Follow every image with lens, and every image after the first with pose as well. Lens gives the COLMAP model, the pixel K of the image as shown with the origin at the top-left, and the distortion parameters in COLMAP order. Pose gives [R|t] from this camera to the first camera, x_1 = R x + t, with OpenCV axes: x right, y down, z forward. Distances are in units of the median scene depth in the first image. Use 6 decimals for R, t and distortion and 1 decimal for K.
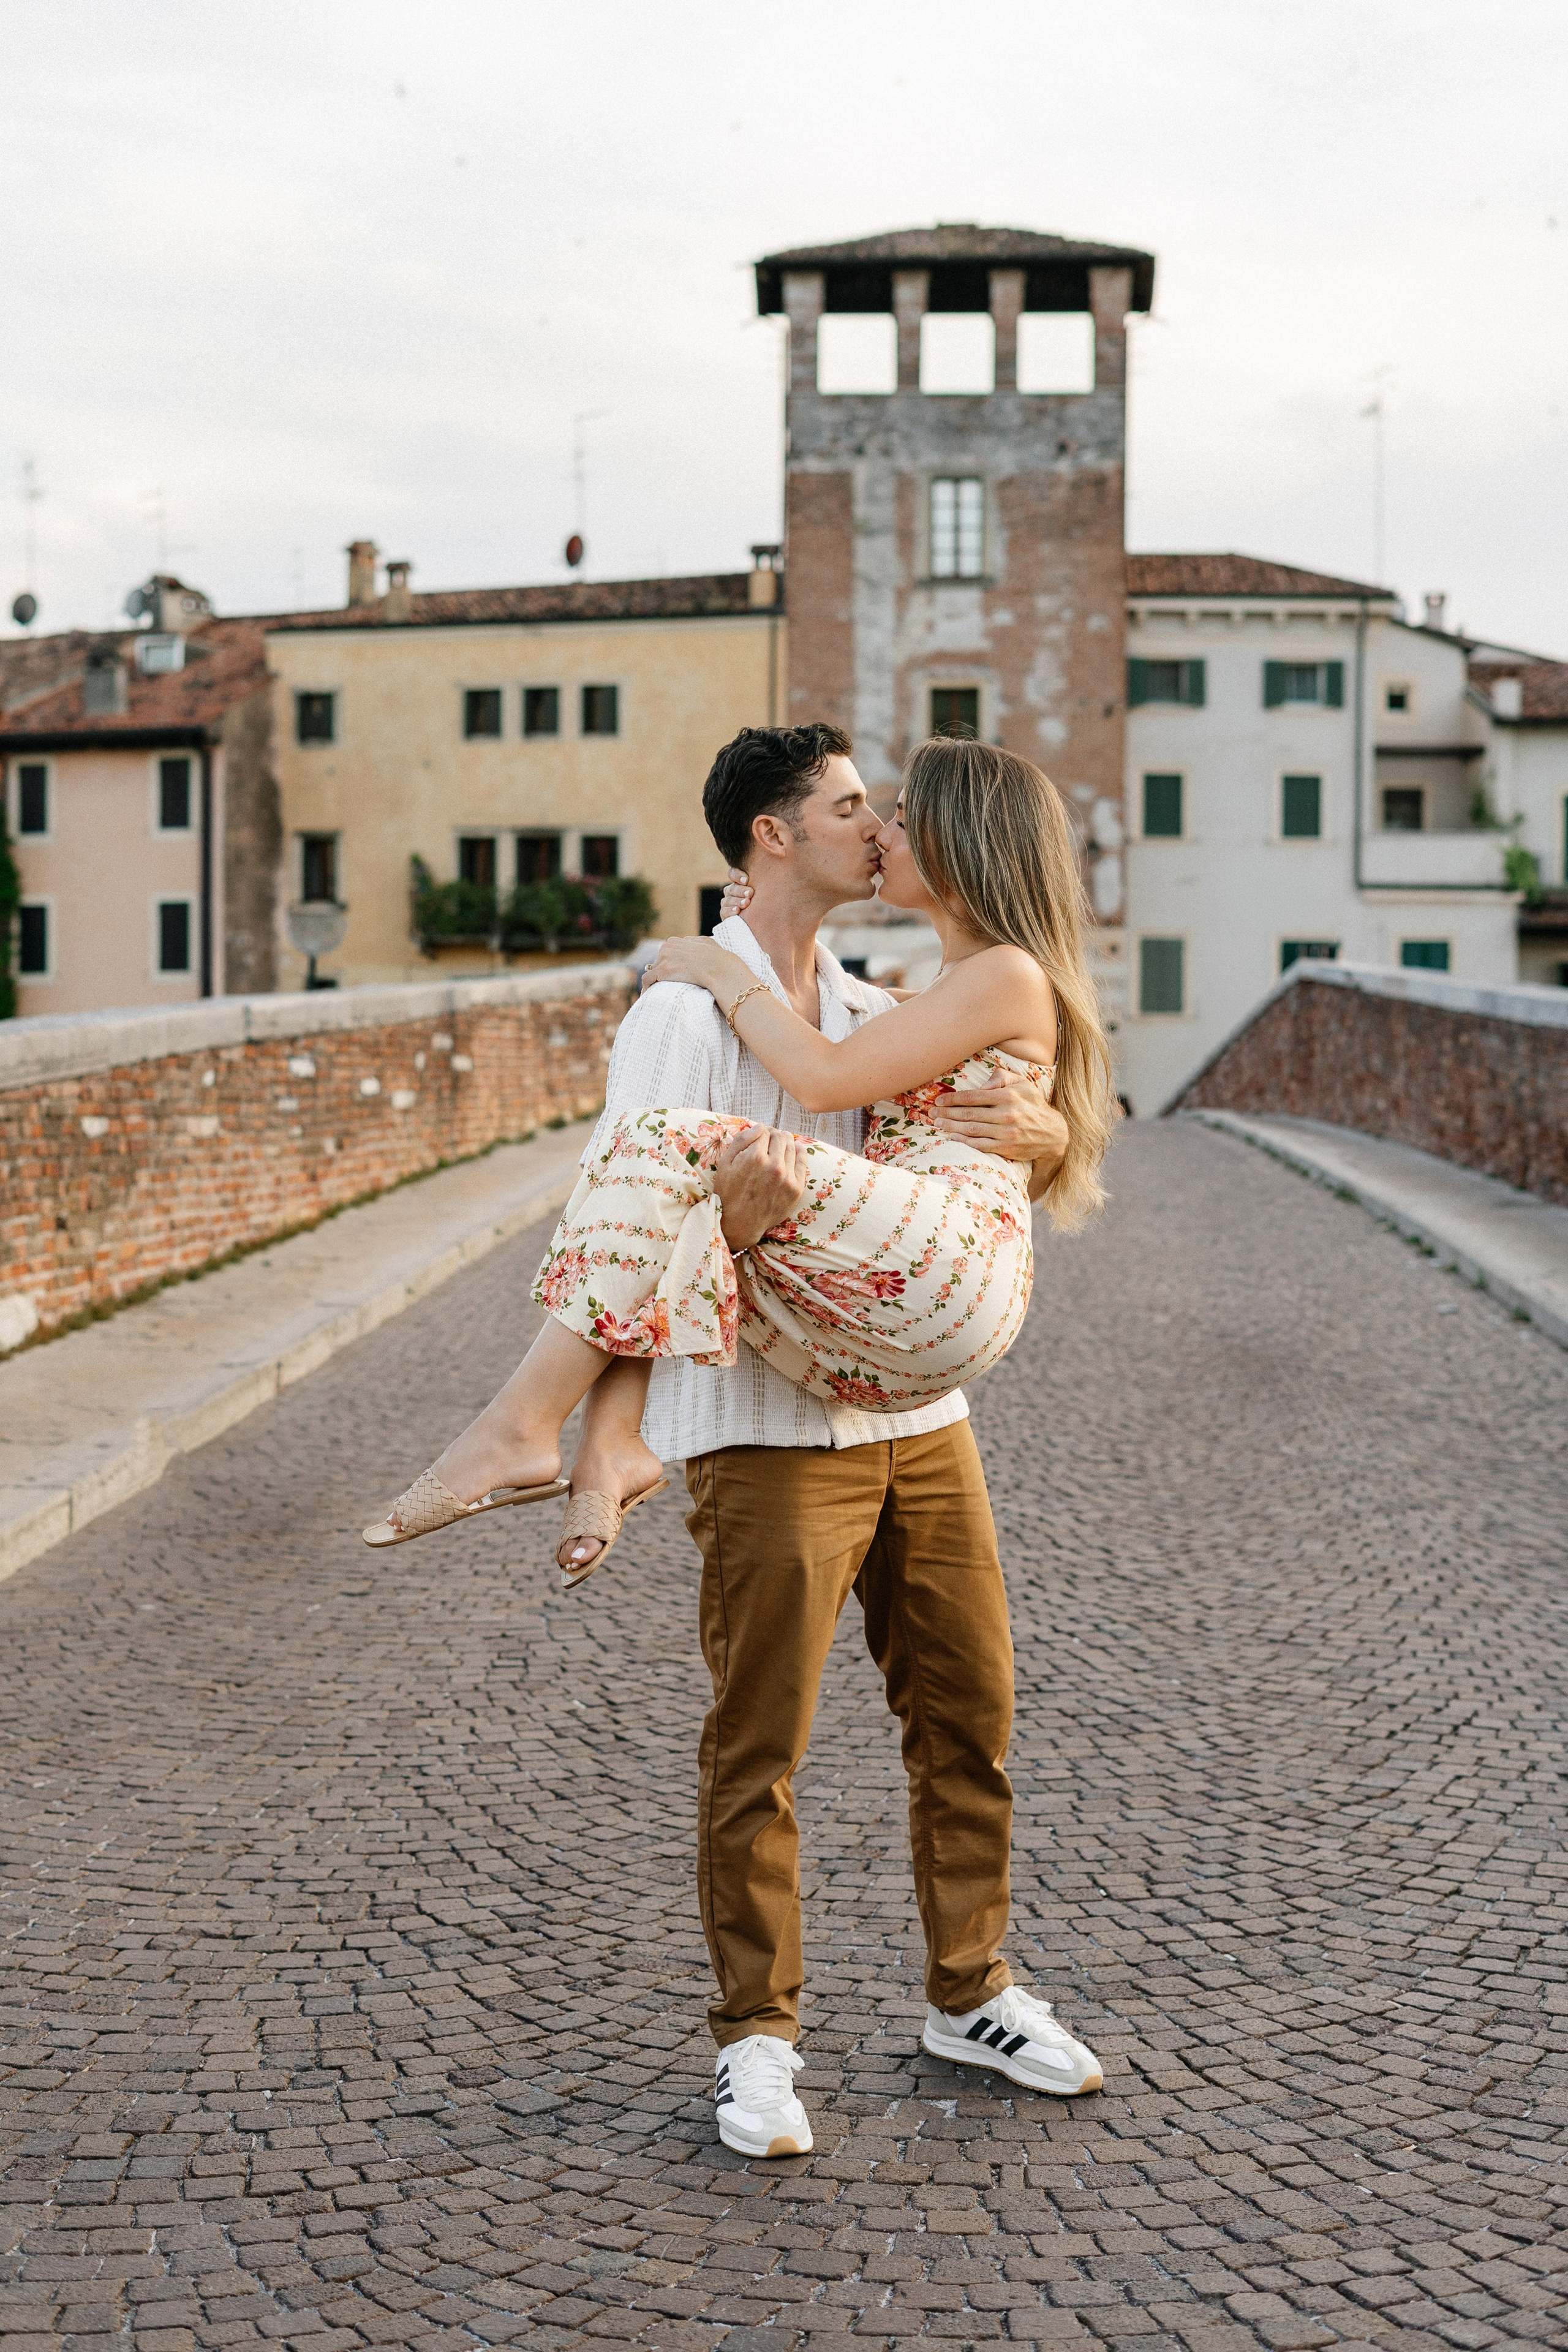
lens RADIAL K [[3433.0, 0, 701.8], [0, 3433.0, 1126.0], [0, 0, 1]] dist [-0.052219, 0.000000]
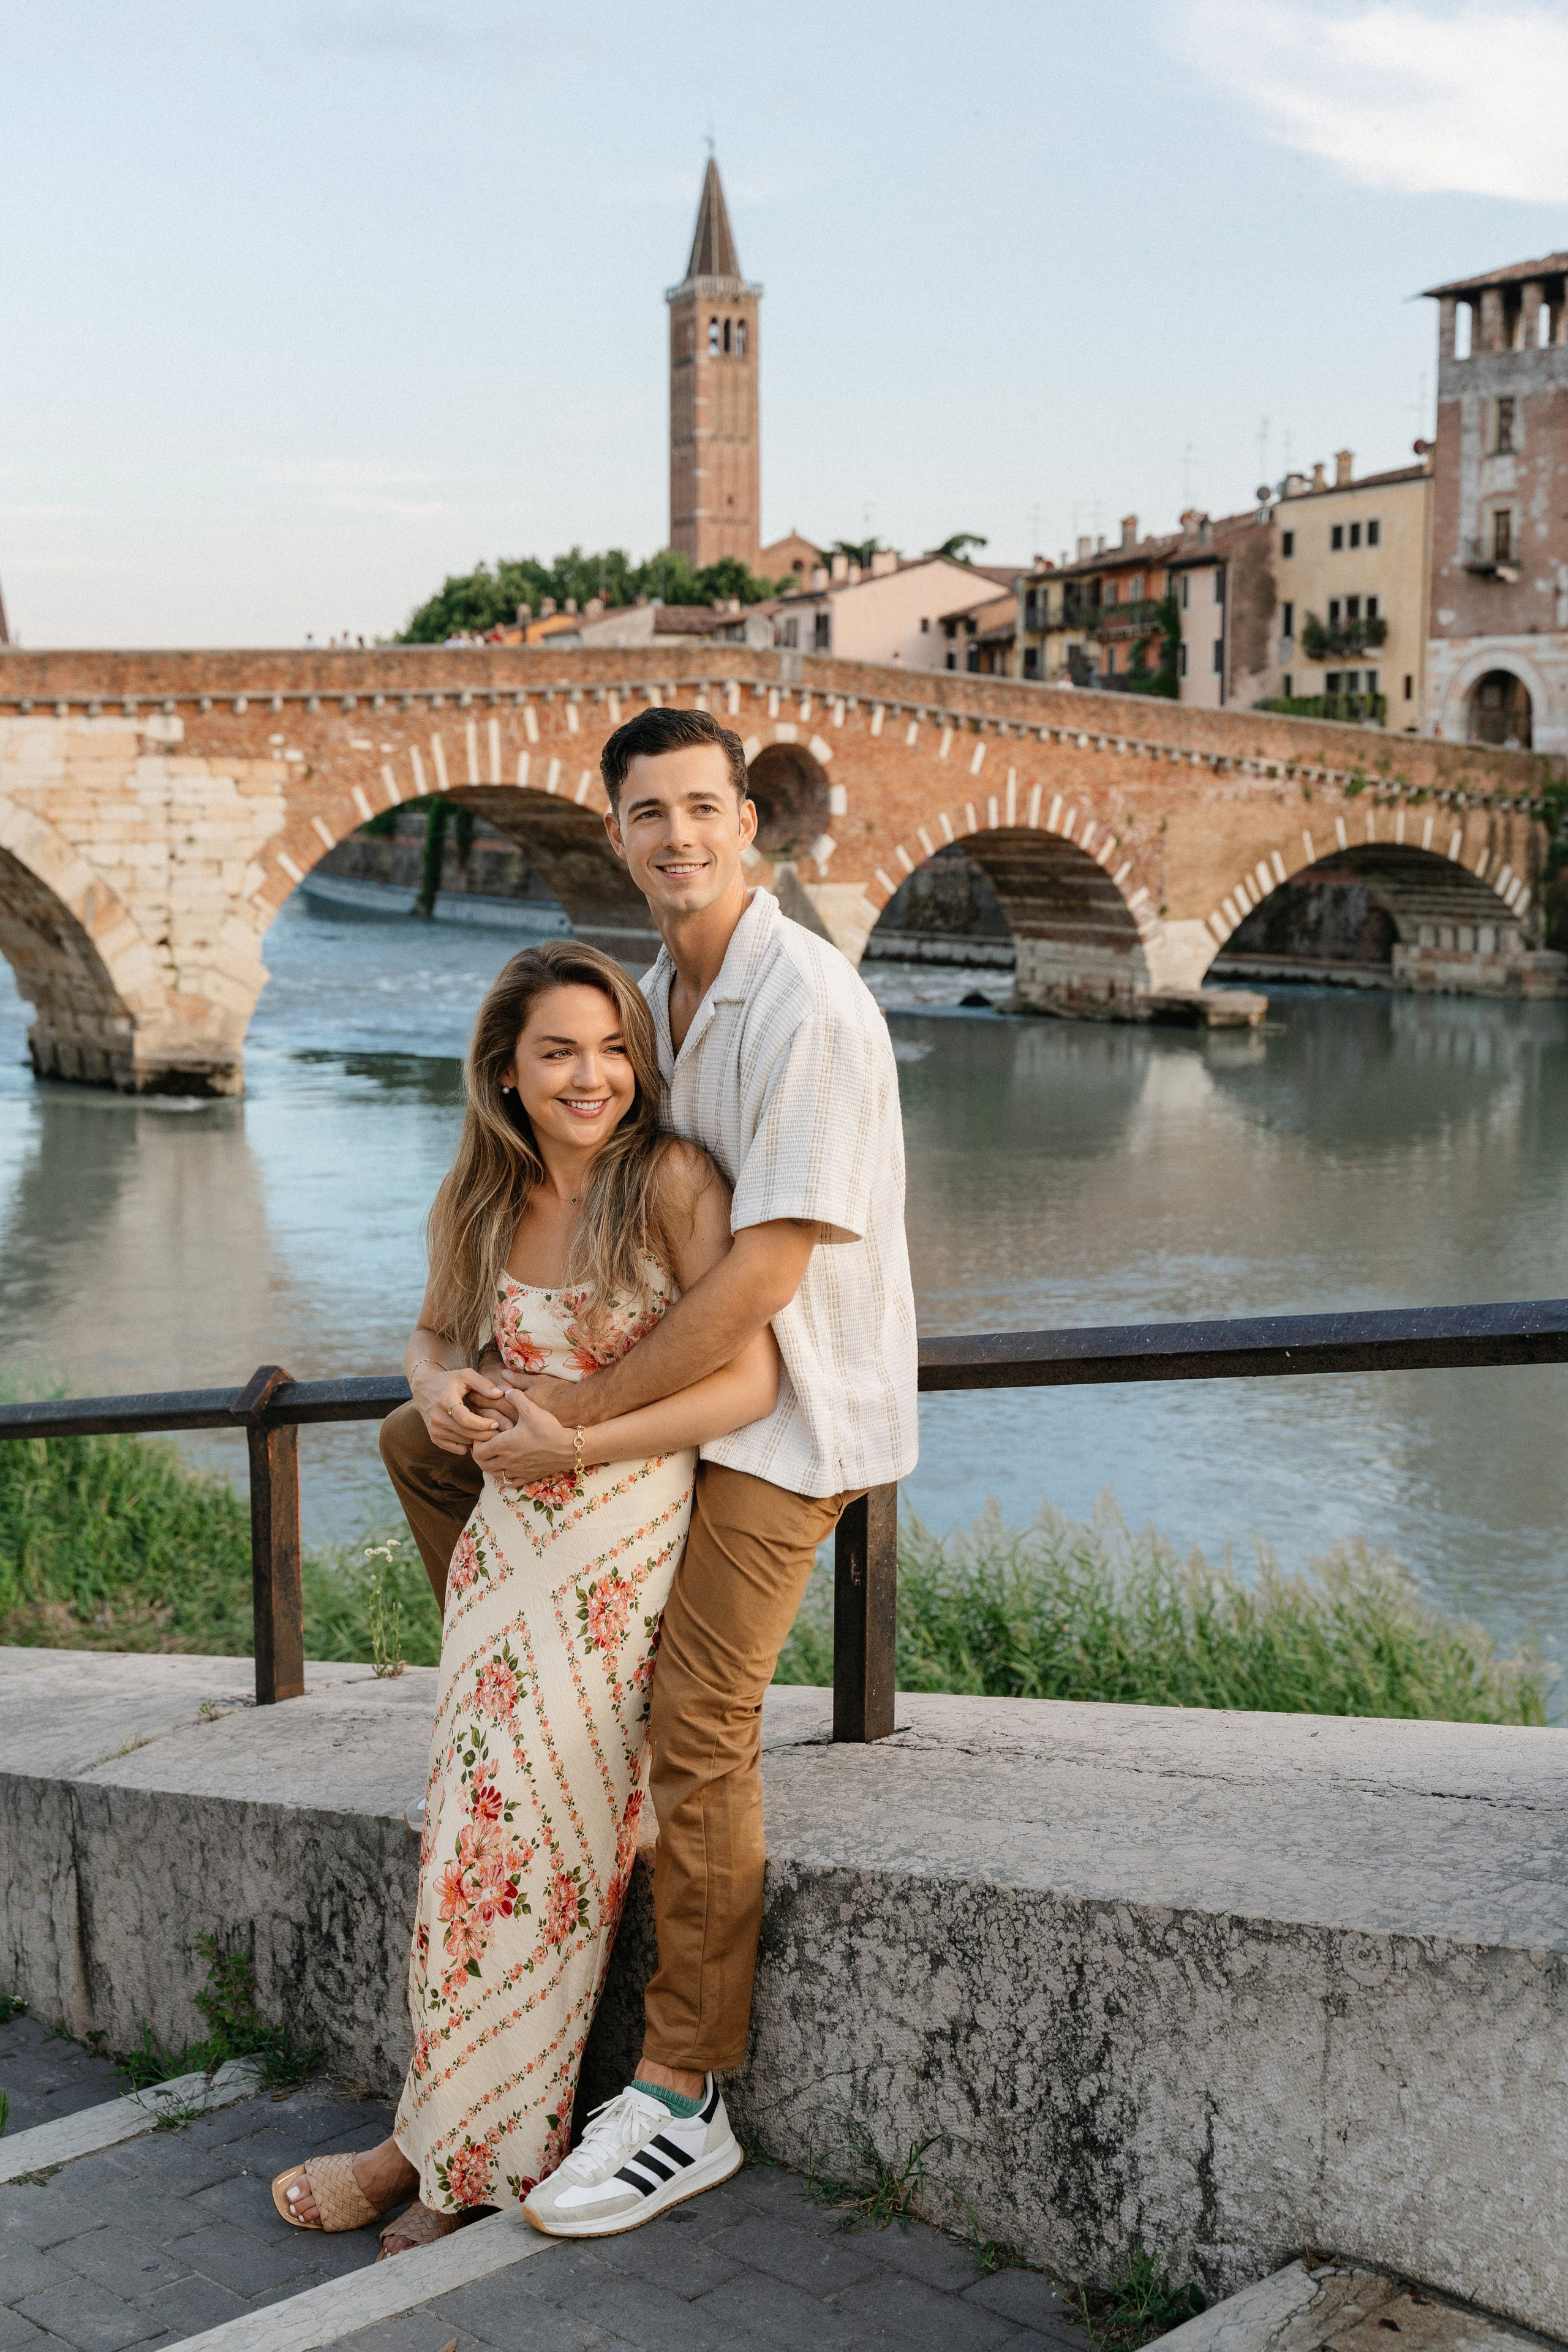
lens RADIAL K [[2845.7, 0, 788.1], [0, 2845.7, 1175.7], [0, 0, 1]] dist [-0.001742, 0.000000]
pose [[0.684498, 0.097655, -0.722444, 0.964958], [-0.023846, 0.993456, 0.111695, 0.072723], [0.728625, -0.059227, 0.682348, -0.393859]]
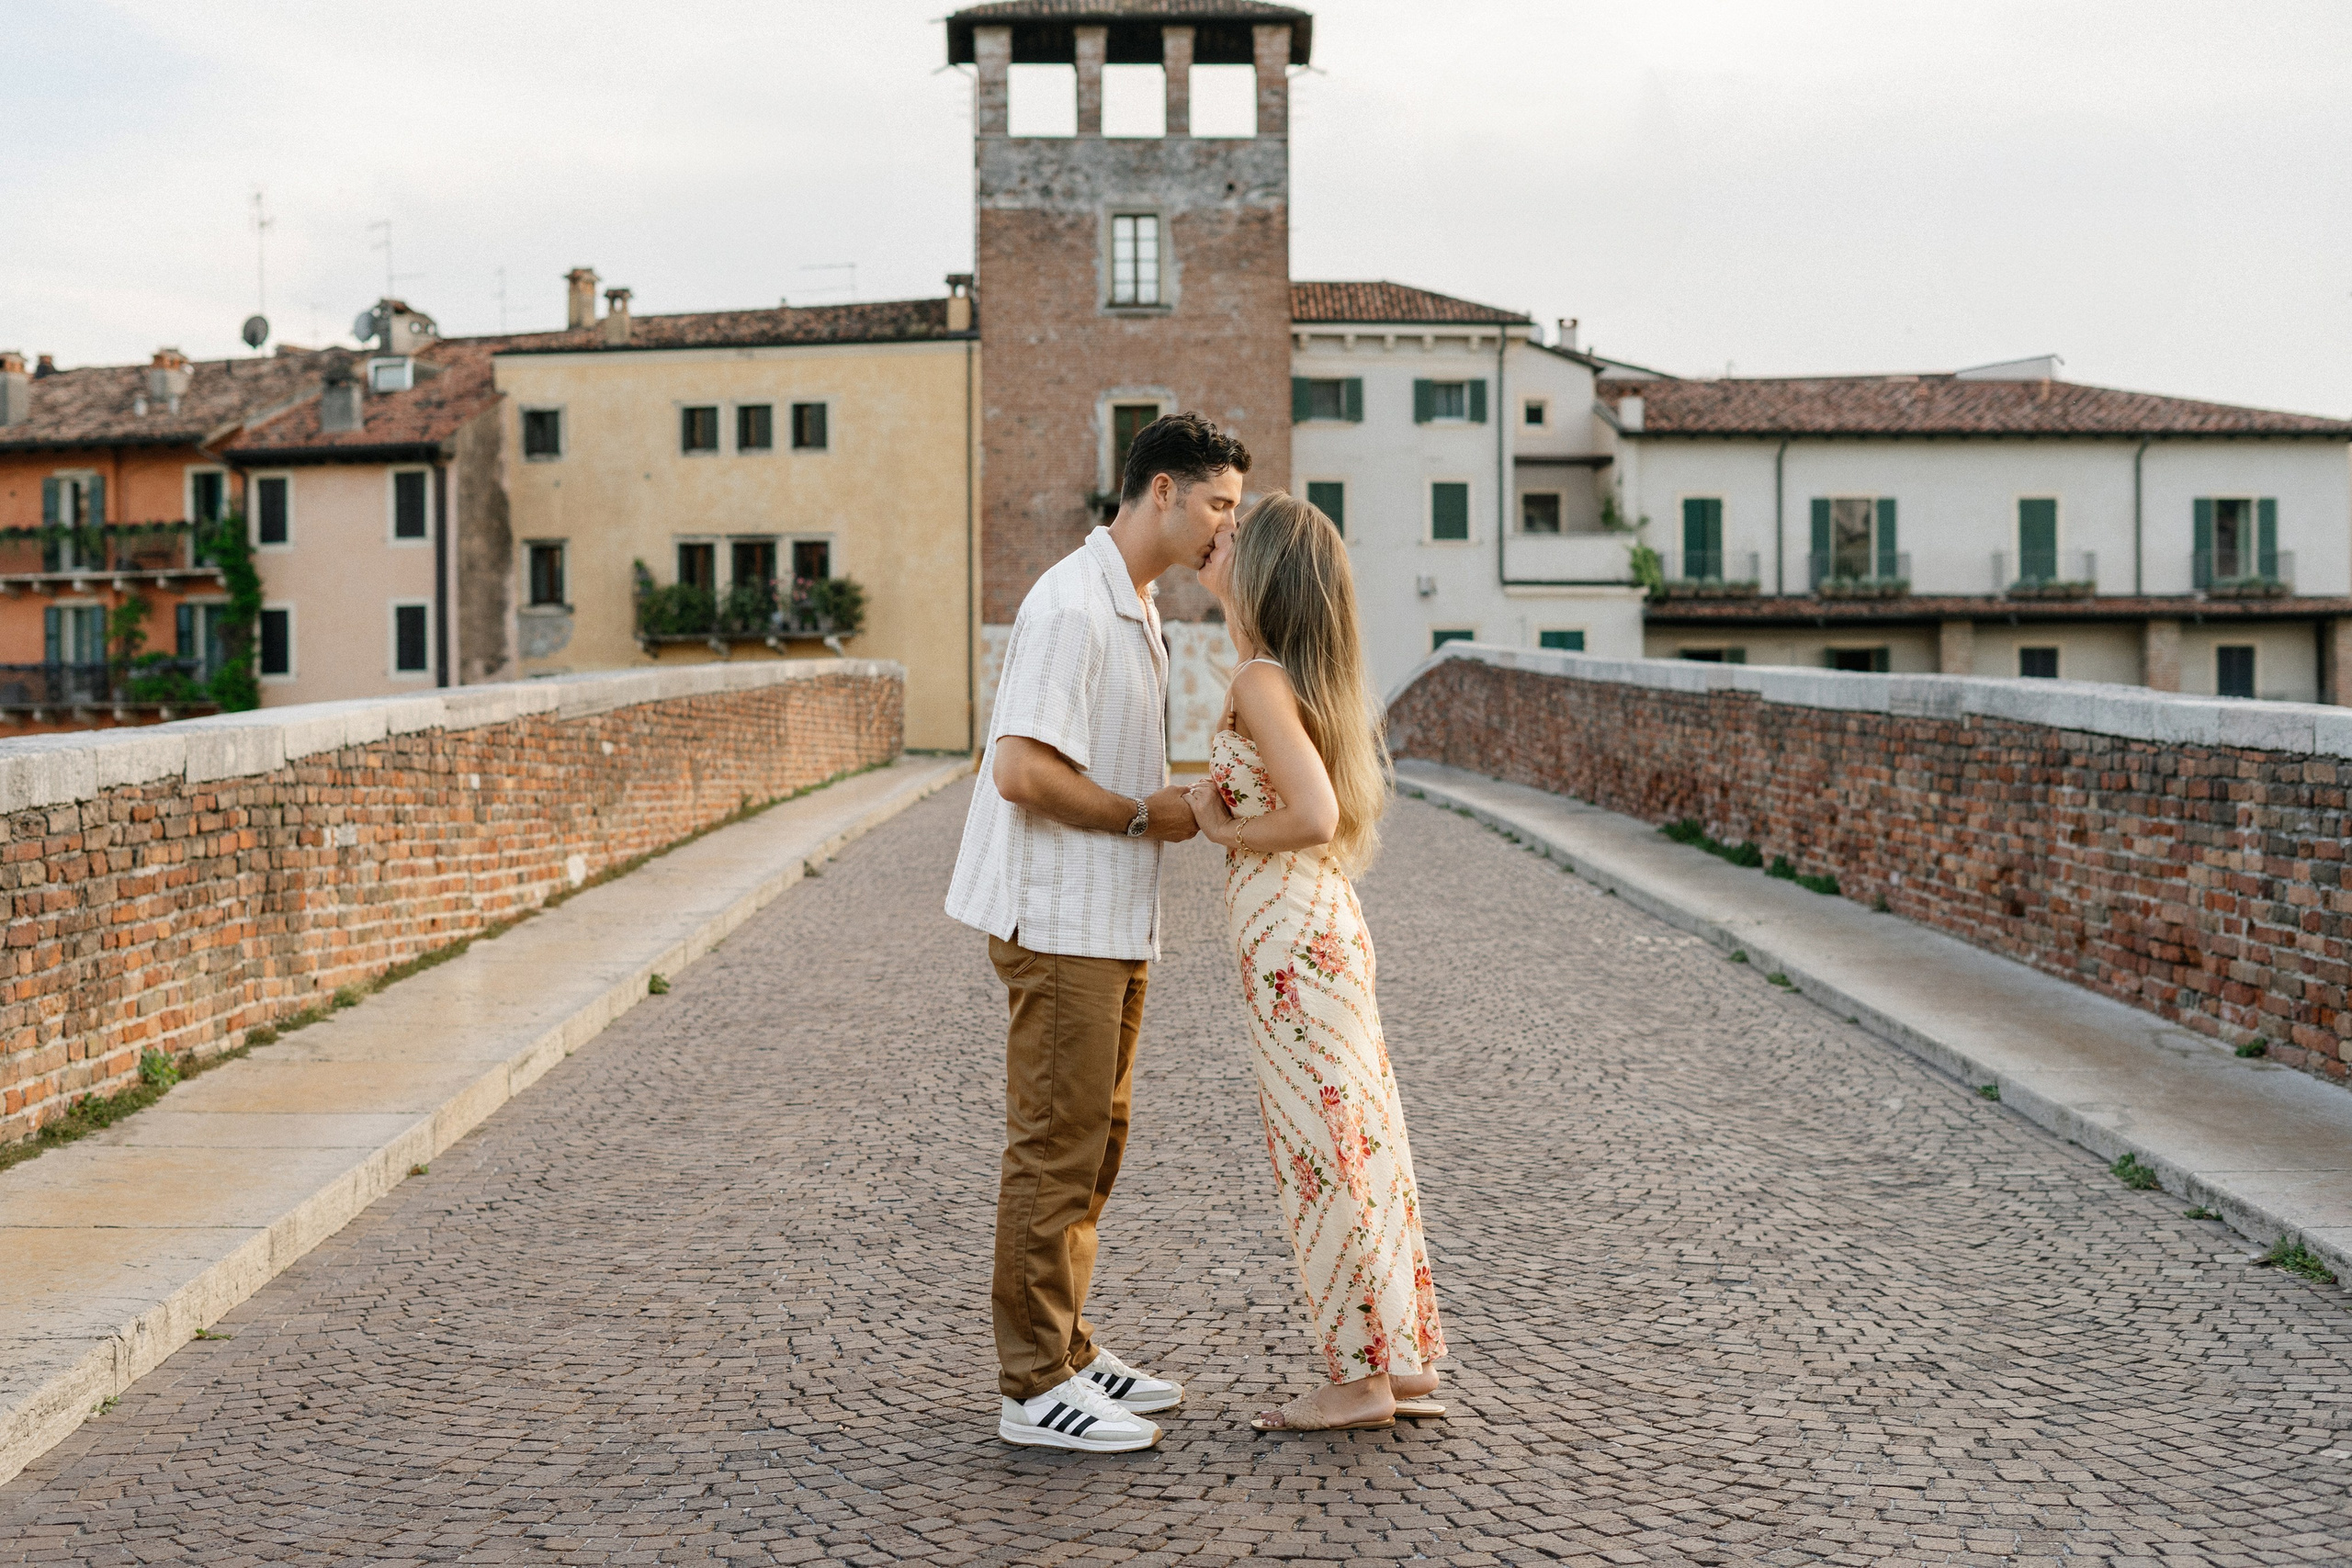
lens RADIAL K [[3432.7, 0, 1235.8], [0, 3432.7, 712.3], [0, 0, 1]] dist [-0.052219, 0.000000]
pose [[0.994526, -0.011503, 0.103850, -0.009231], [0.014865, 0.999388, -0.031653, 0.005486], [-0.103422, 0.033024, 0.994089, -0.088934]]
